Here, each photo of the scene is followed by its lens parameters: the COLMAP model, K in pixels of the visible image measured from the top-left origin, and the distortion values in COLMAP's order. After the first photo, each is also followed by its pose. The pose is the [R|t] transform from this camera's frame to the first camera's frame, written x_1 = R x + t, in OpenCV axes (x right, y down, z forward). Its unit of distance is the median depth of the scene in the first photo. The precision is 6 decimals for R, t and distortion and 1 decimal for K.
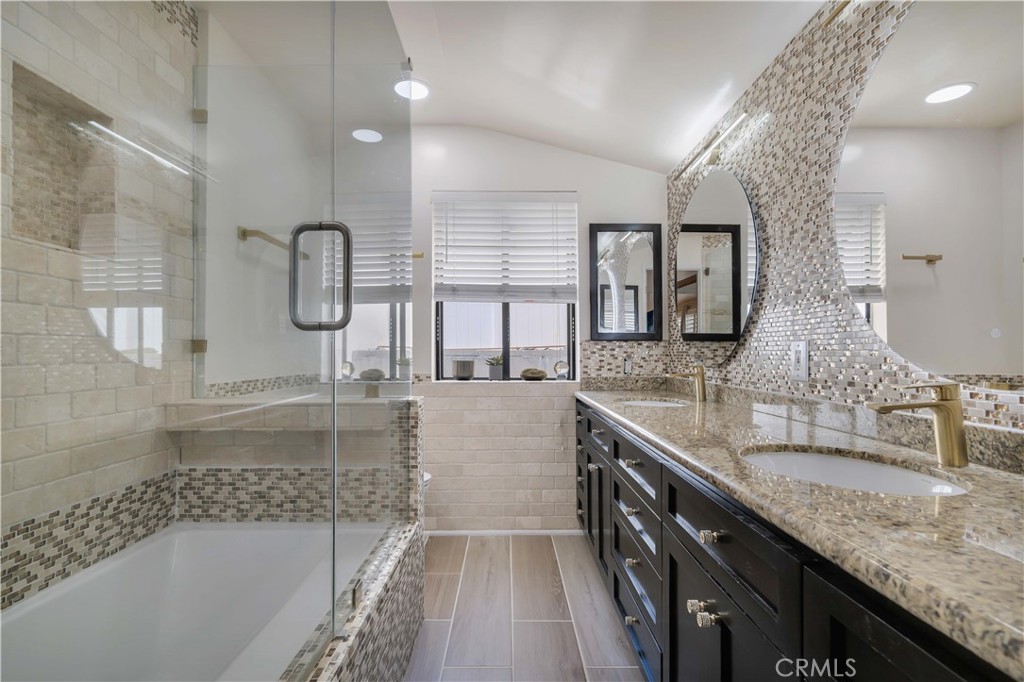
lens RADIAL K [[492.6, 0, 511.3], [0, 492.6, 340.7], [0, 0, 1]] dist [0.000557, 0.000012]
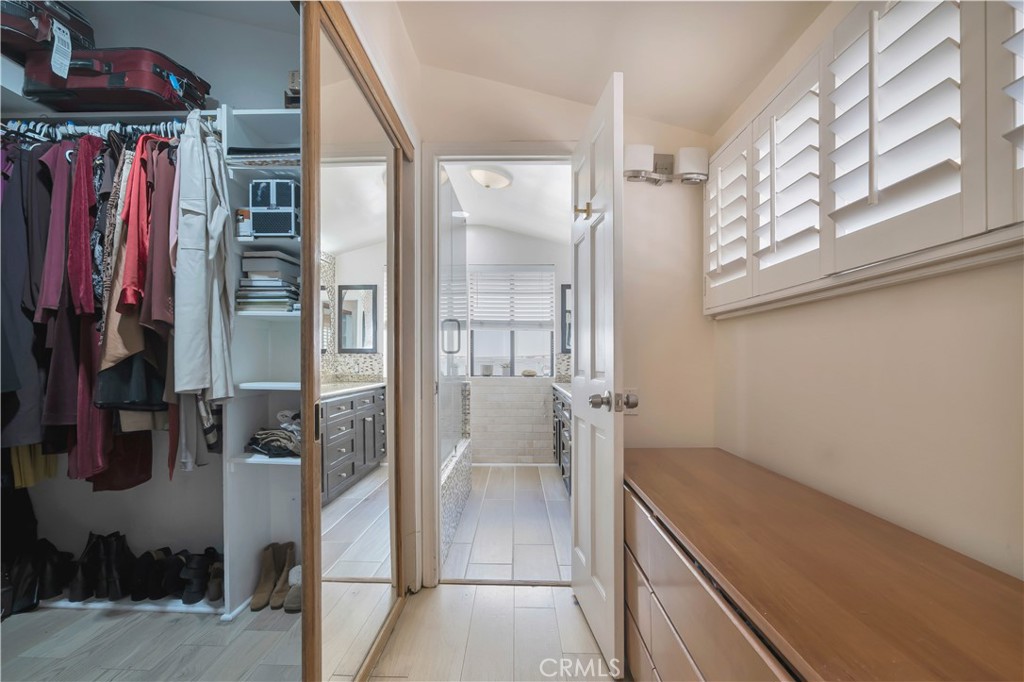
lens RADIAL K [[492.6, 0, 509.9], [0, 492.6, 350.5], [0, 0, 1]] dist [0.000557, 0.000012]
pose [[0.999726, 0.000821, -0.023386, 0.020182], [-0.000721, 0.999991, 0.004260, -0.017132], [0.023390, -0.004242, 0.999717, -0.687666]]
